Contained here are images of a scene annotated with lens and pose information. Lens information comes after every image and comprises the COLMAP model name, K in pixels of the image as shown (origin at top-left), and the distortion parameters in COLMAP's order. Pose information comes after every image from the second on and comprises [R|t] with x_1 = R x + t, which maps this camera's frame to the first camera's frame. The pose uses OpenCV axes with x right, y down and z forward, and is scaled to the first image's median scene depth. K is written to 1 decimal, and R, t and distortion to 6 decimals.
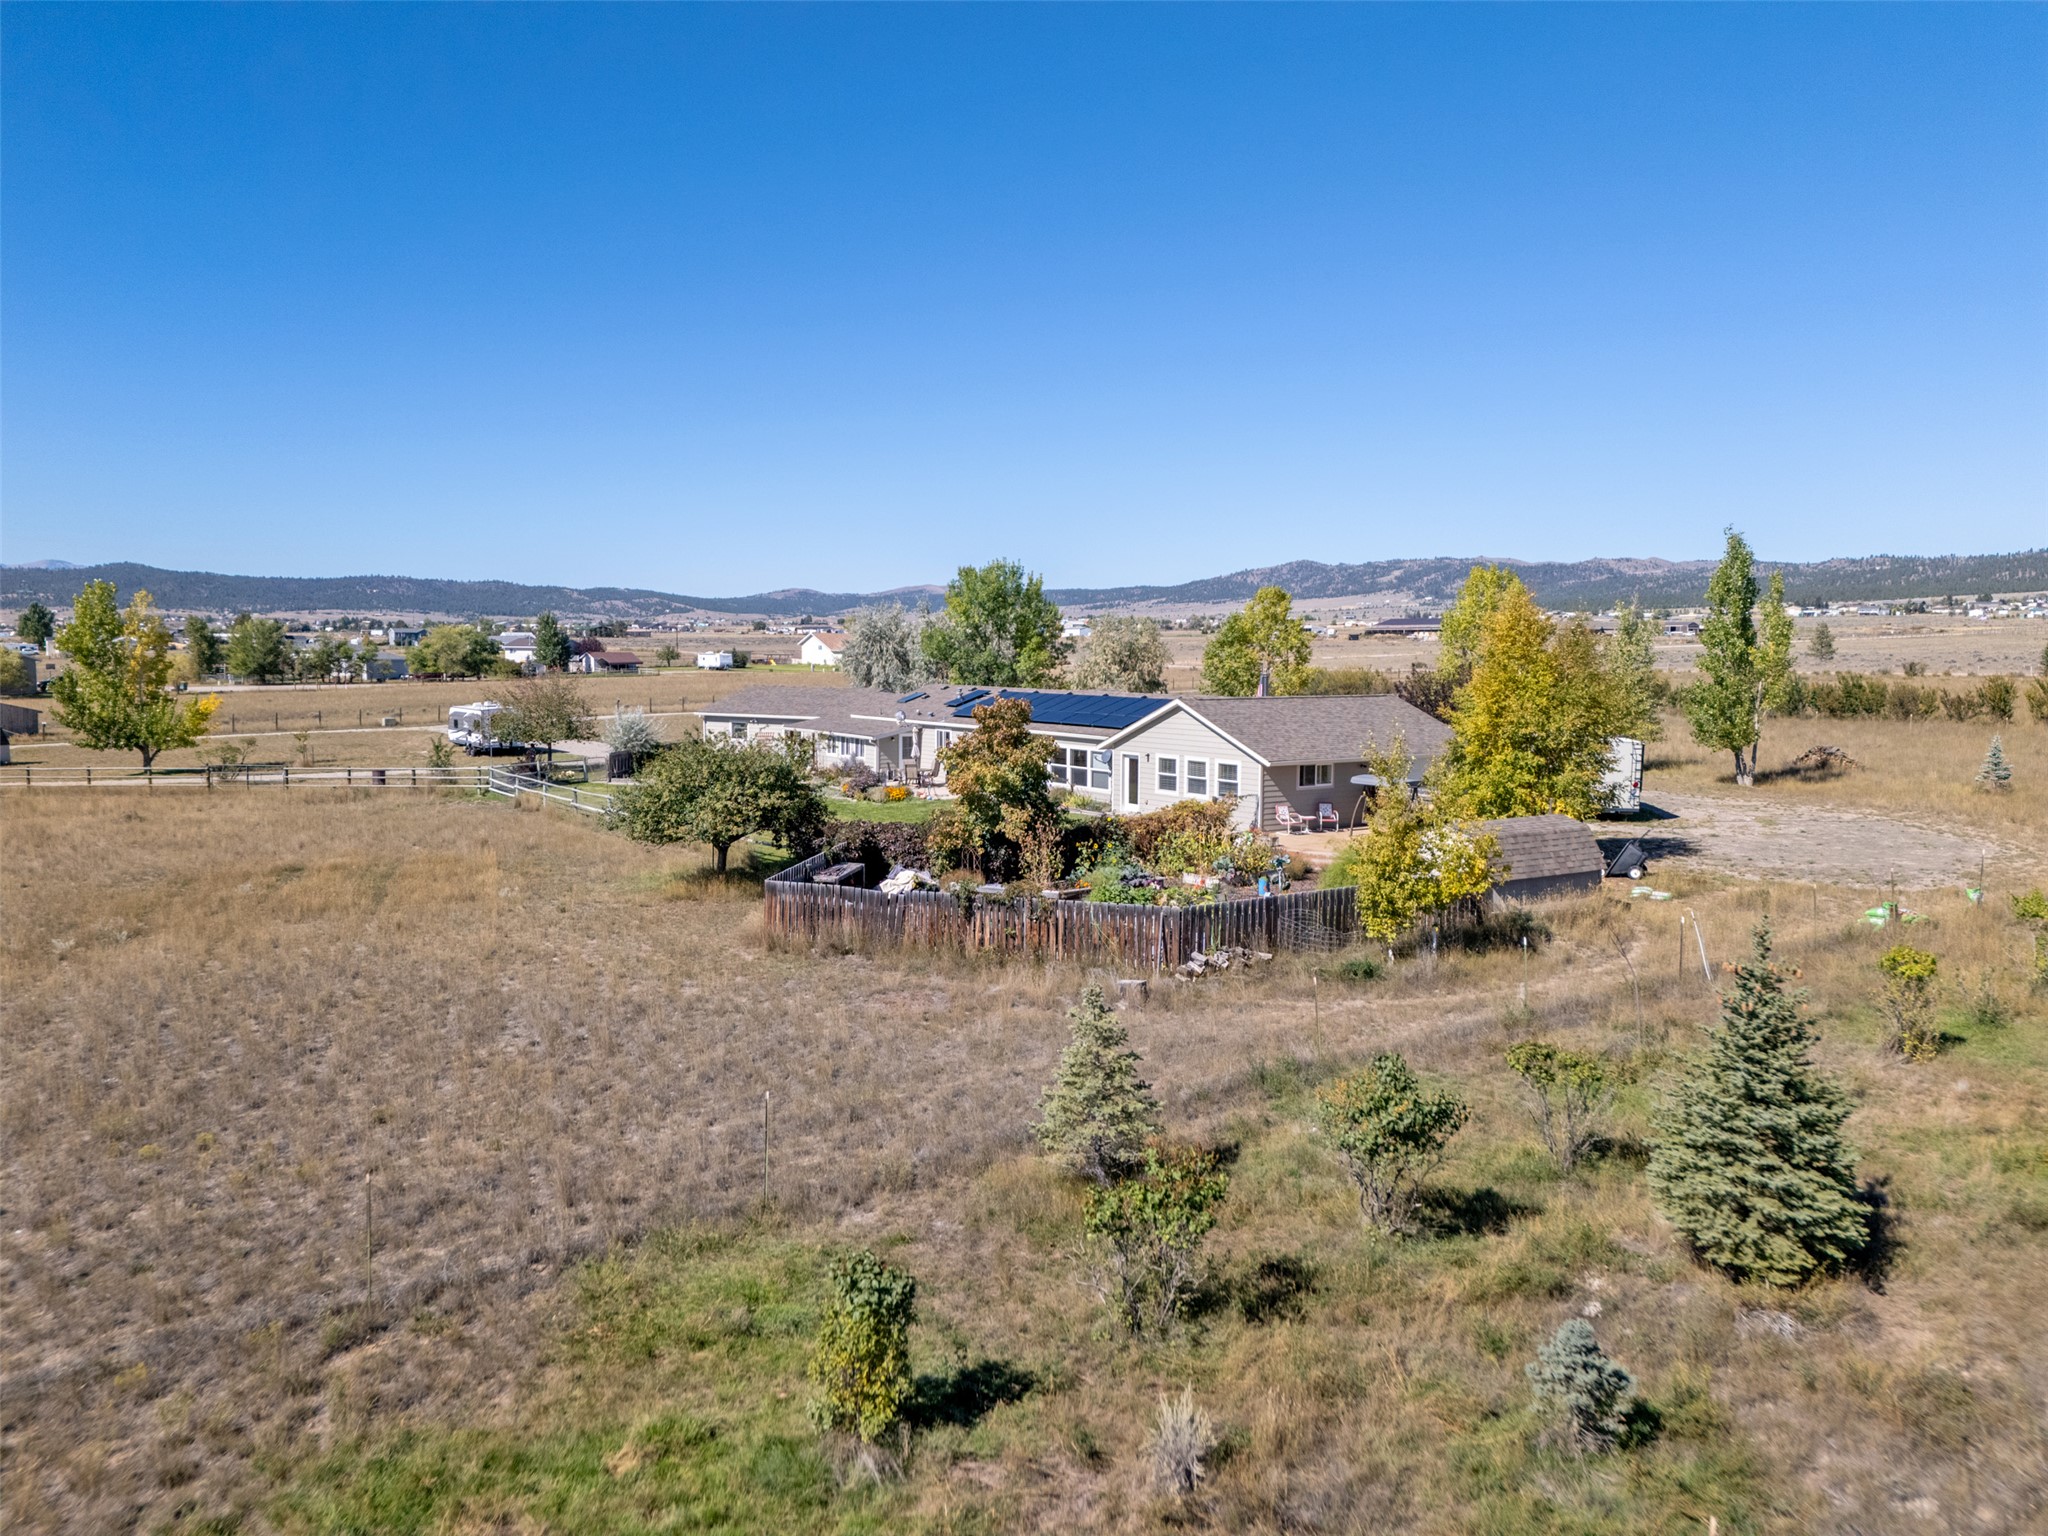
lens RADIAL K [[1519.5, 0, 1024.0], [0, 1519.5, 768.0], [0, 0, 1]] dist [0.088525, -0.088781]
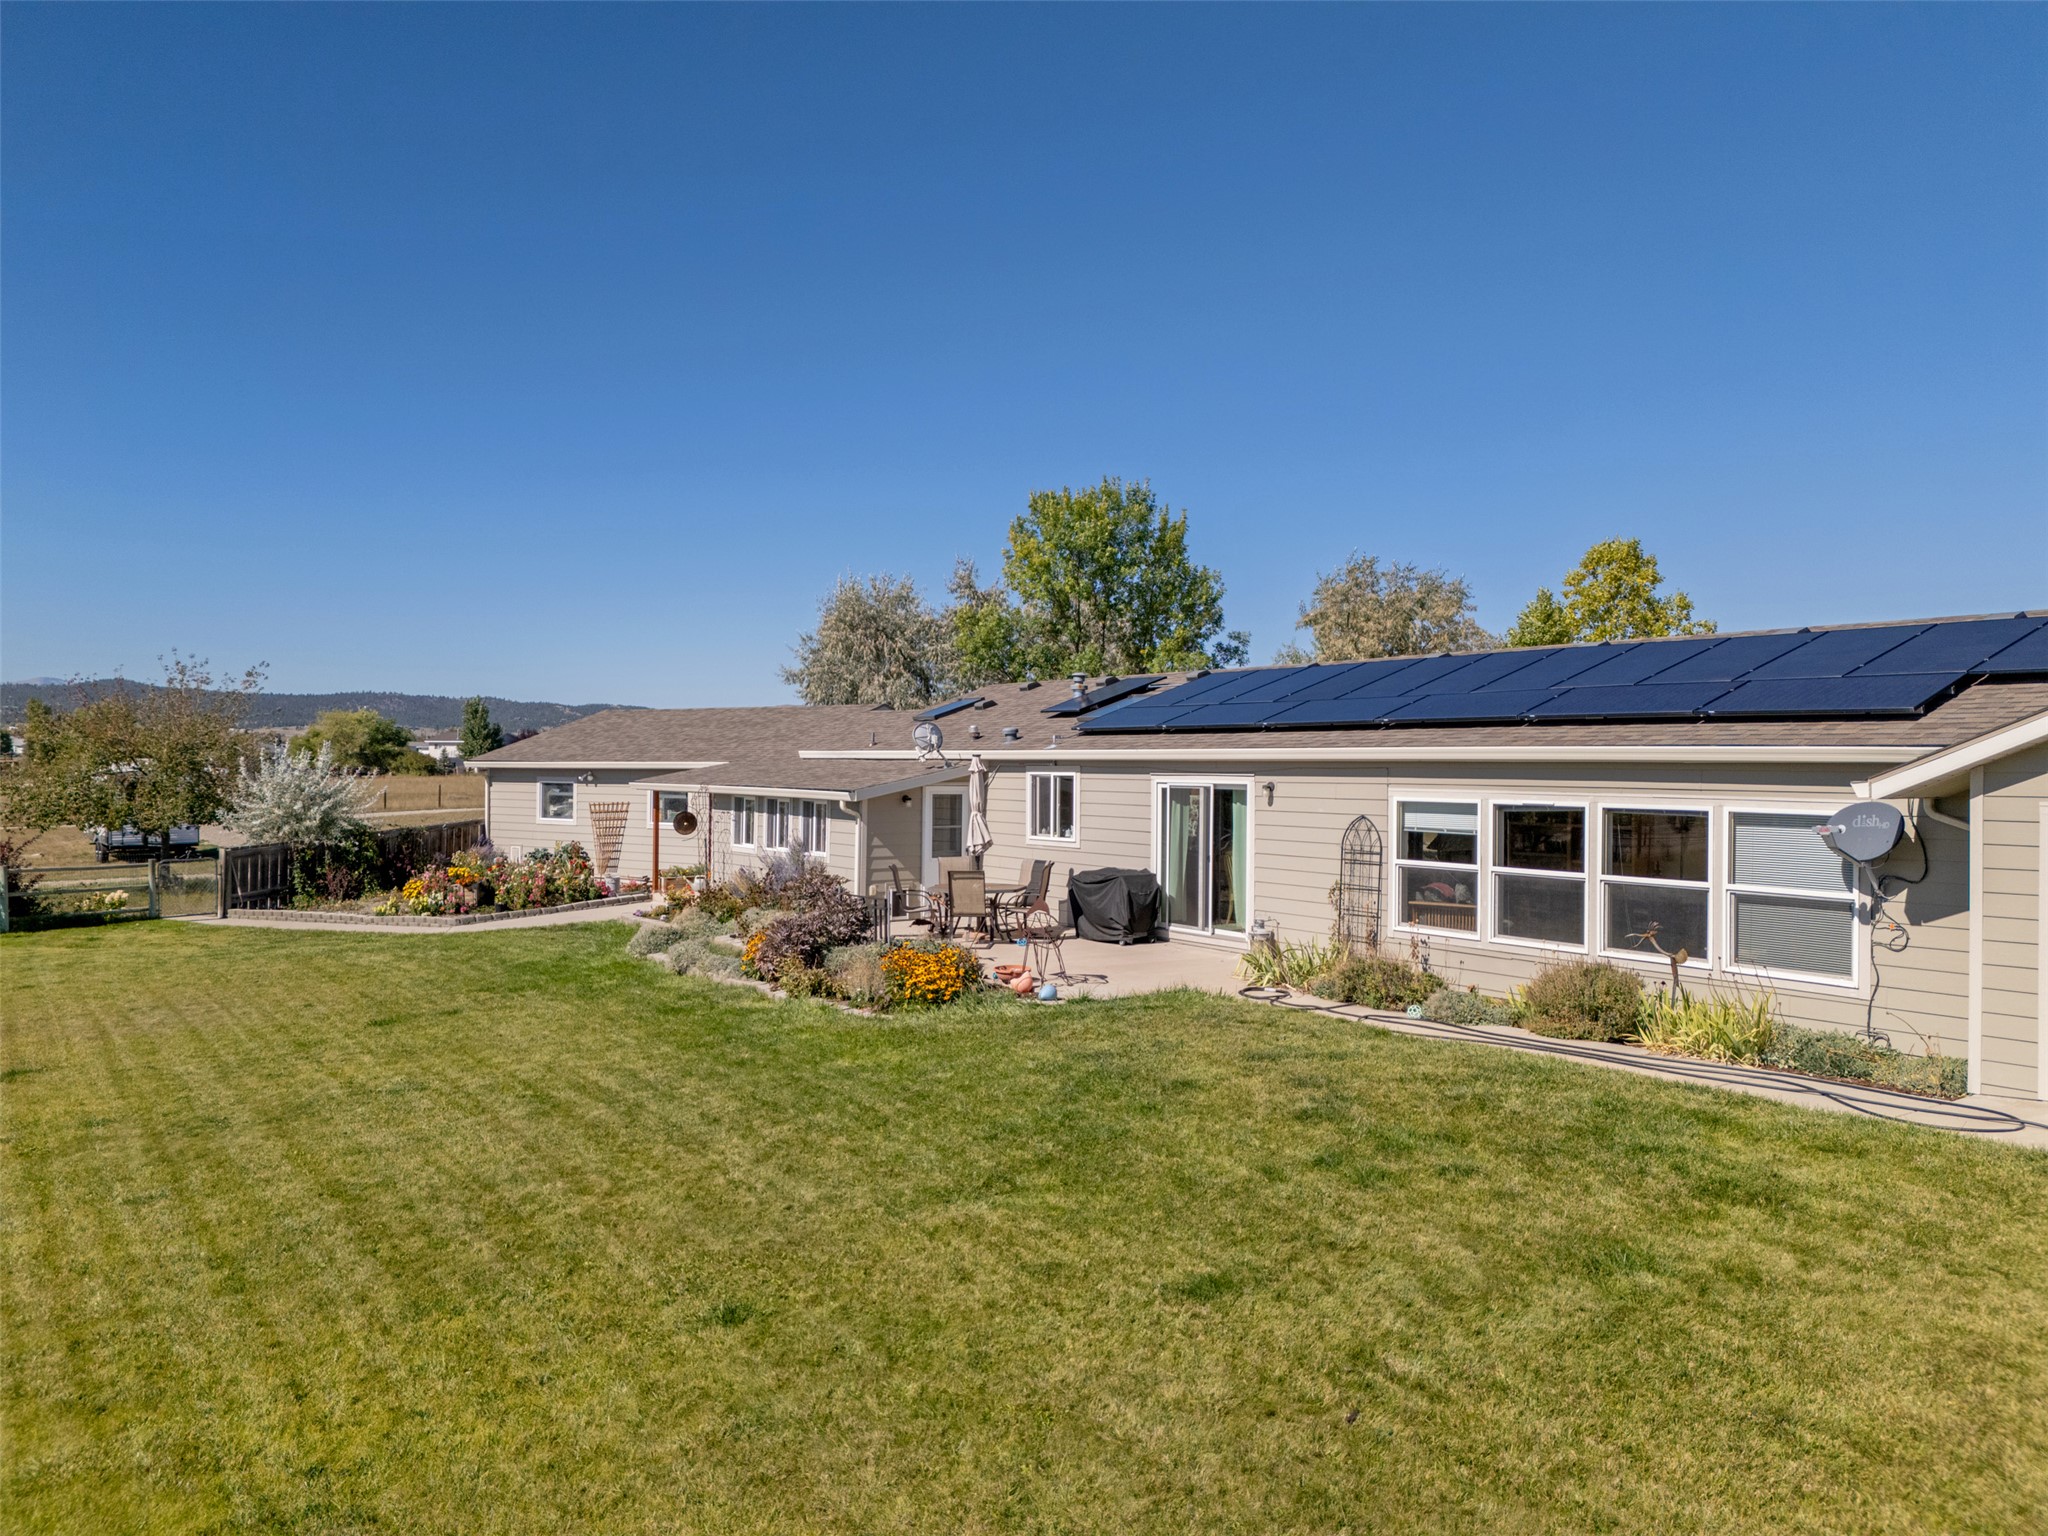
lens RADIAL K [[1519.5, 0, 1024.0], [0, 1519.5, 768.0], [0, 0, 1]] dist [0.088525, -0.088781]
pose [[0.999973, 0.002314, 0.006955, -0.061667], [-0.001778, 0.997102, -0.076056, 0.000353], [-0.007111, 0.076042, 0.997079, 0.648775]]
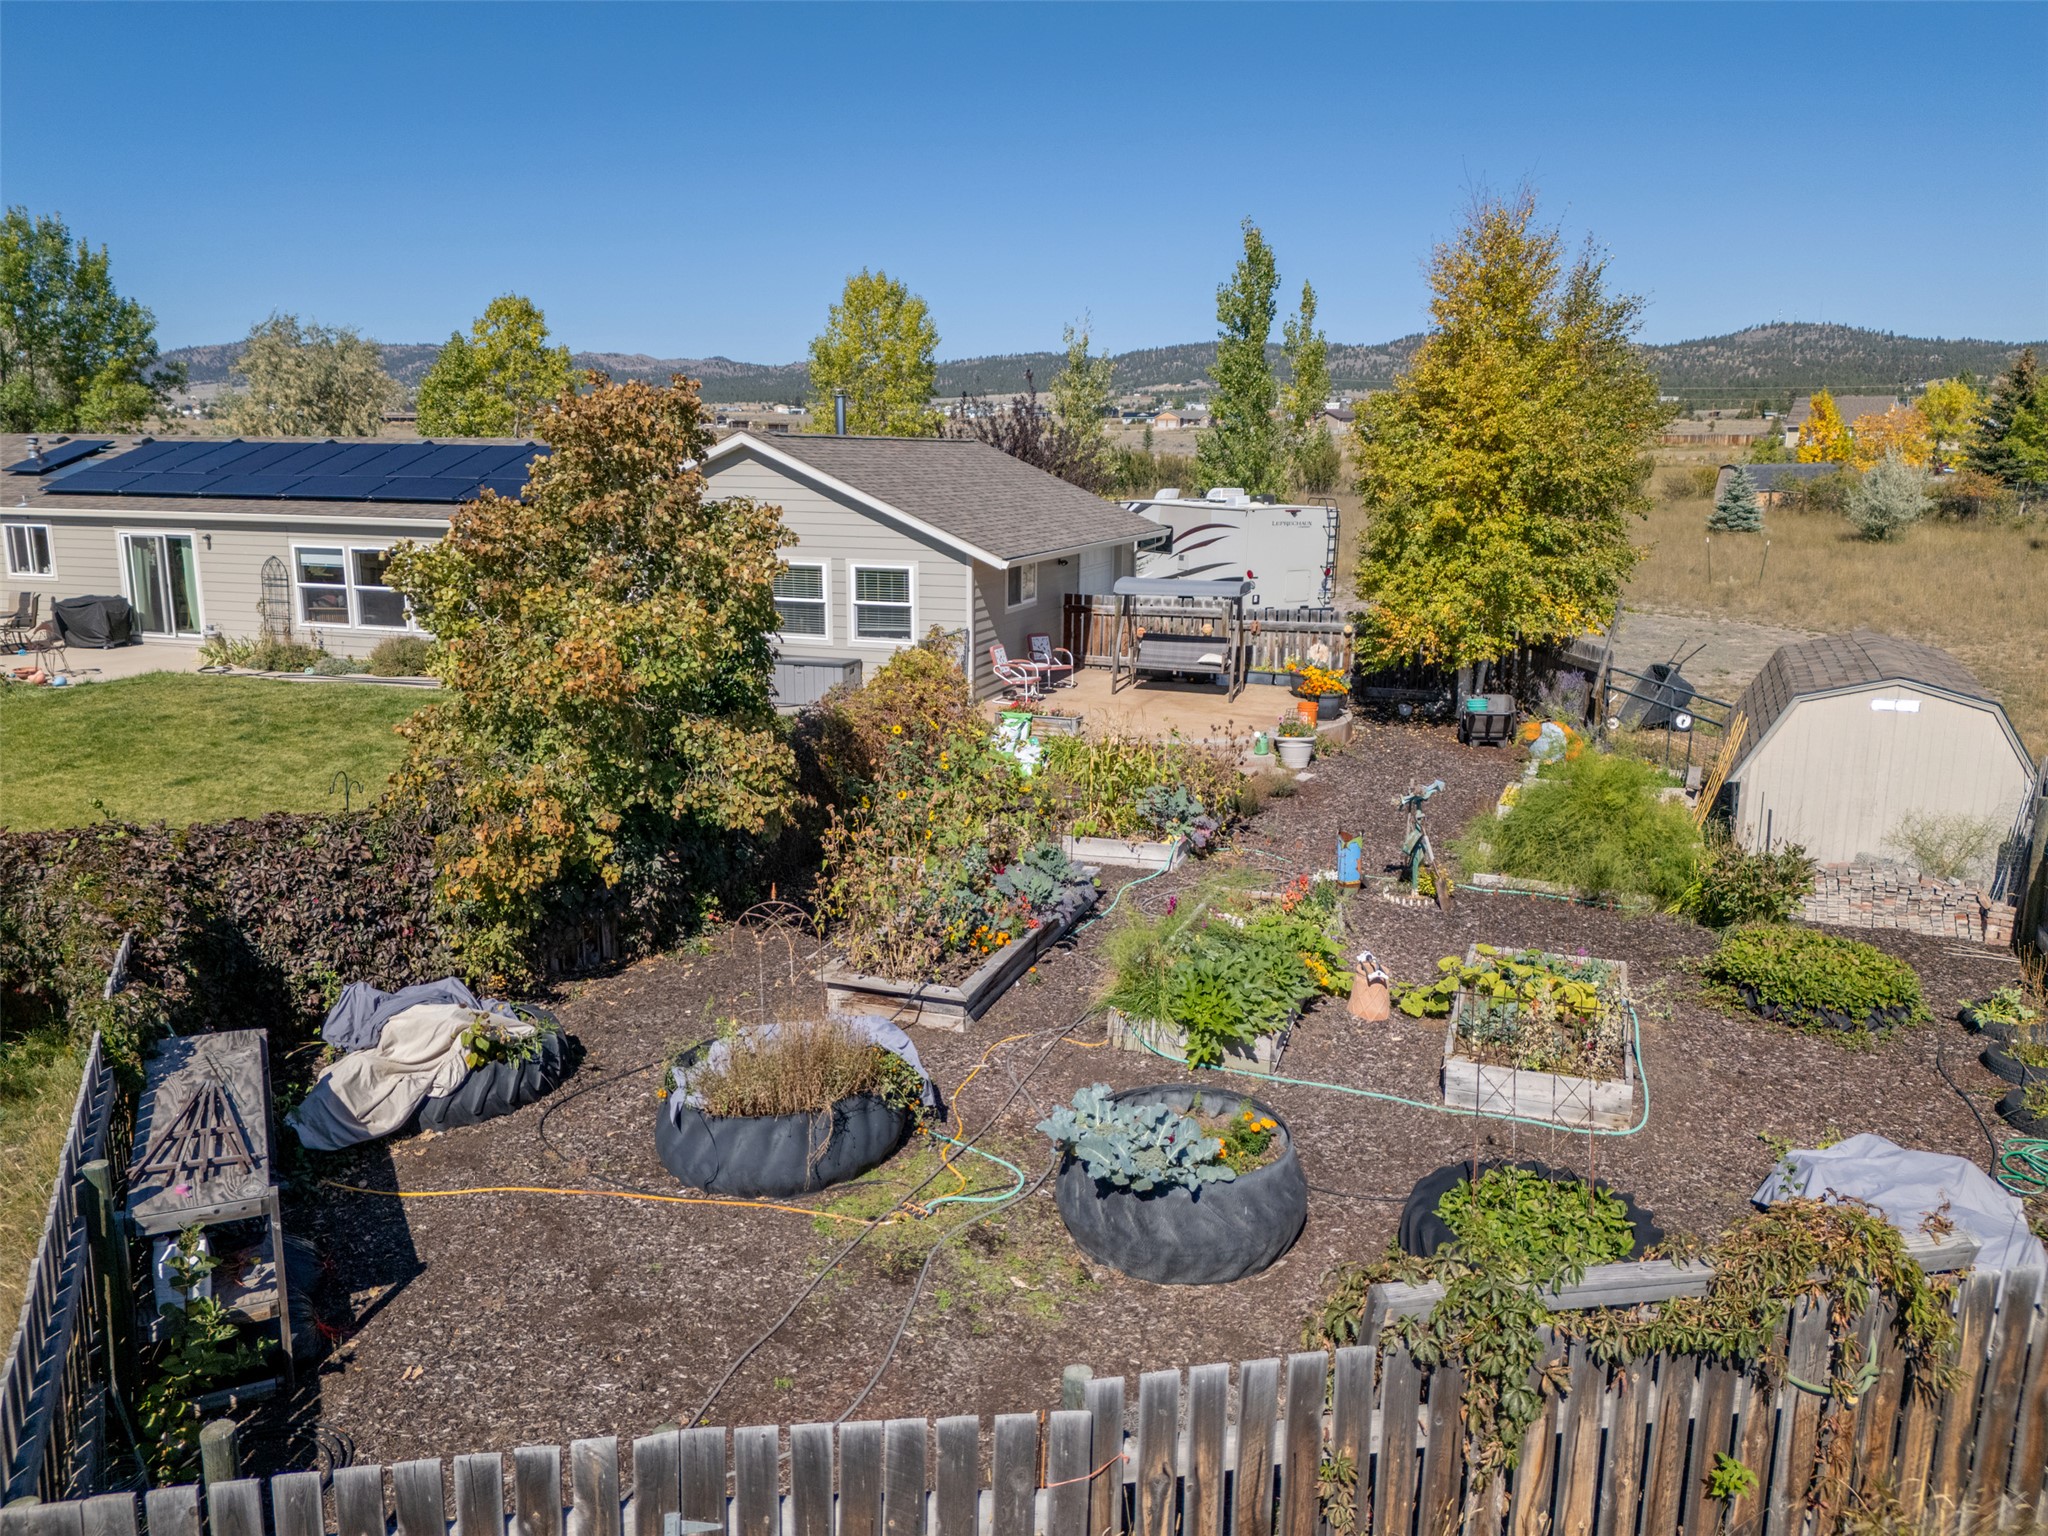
lens RADIAL K [[1519.5, 0, 1024.0], [0, 1519.5, 768.0], [0, 0, 1]] dist [0.088525, -0.088781]
pose [[0.810391, -0.123282, 0.572772, -0.086027], [0.047576, 0.988230, 0.145391, -0.006065], [-0.583954, -0.090573, 0.806718, 0.433523]]
